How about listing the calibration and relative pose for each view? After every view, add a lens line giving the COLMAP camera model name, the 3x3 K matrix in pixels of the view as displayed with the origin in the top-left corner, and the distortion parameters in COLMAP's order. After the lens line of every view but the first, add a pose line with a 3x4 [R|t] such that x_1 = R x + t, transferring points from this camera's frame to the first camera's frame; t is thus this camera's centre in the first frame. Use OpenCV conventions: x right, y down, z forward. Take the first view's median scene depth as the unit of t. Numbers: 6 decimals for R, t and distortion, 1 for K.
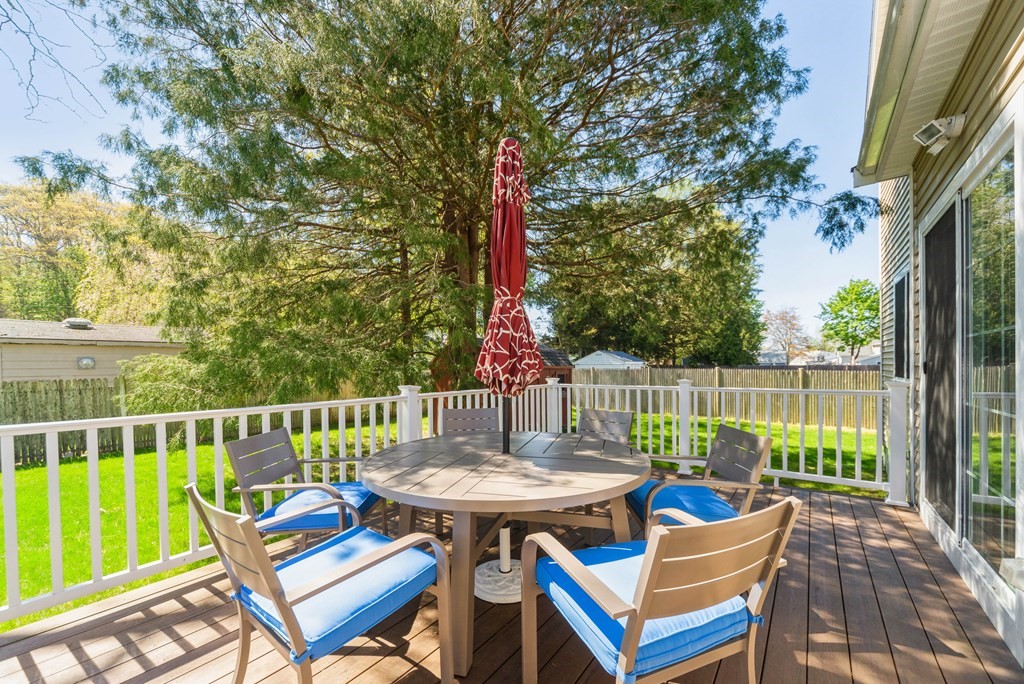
lens RADIAL K [[395.6, 0, 505.0], [0, 395.6, 375.0], [0, 0, 1]] dist [0.001050, 0.000250]
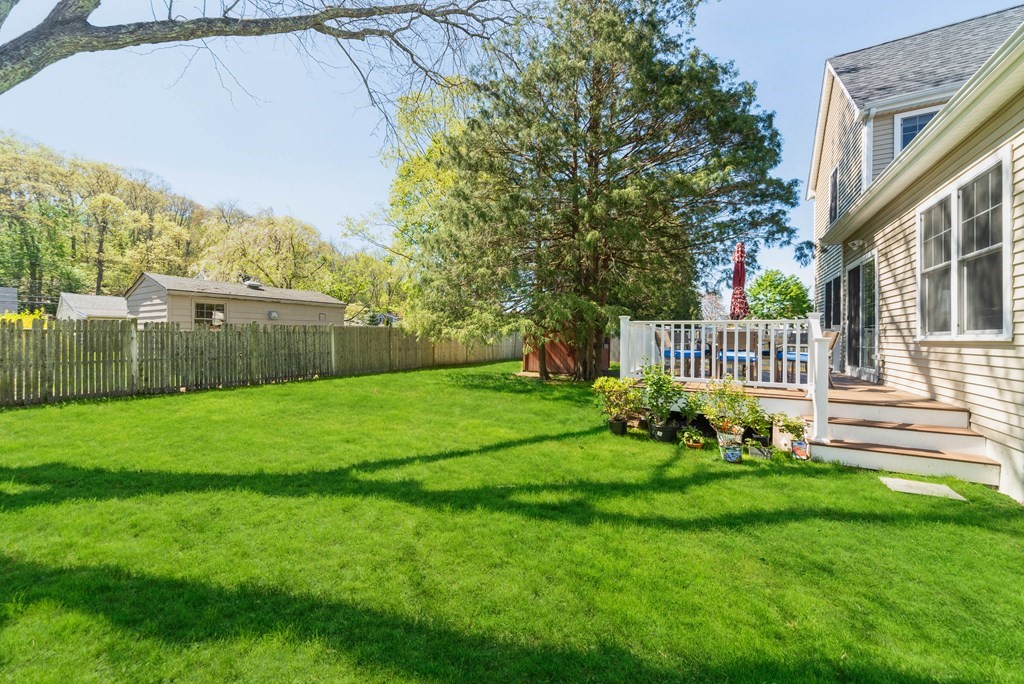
lens RADIAL K [[387.6, 0, 506.0], [0, 387.6, 342.4], [0, 0, 1]] dist [0.000656, 0.000158]
pose [[0.989223, 0.017237, 0.145401, -0.610298], [-0.015831, 0.999816, -0.010827, 0.077630], [-0.145561, 0.008408, 0.989314, -0.481235]]
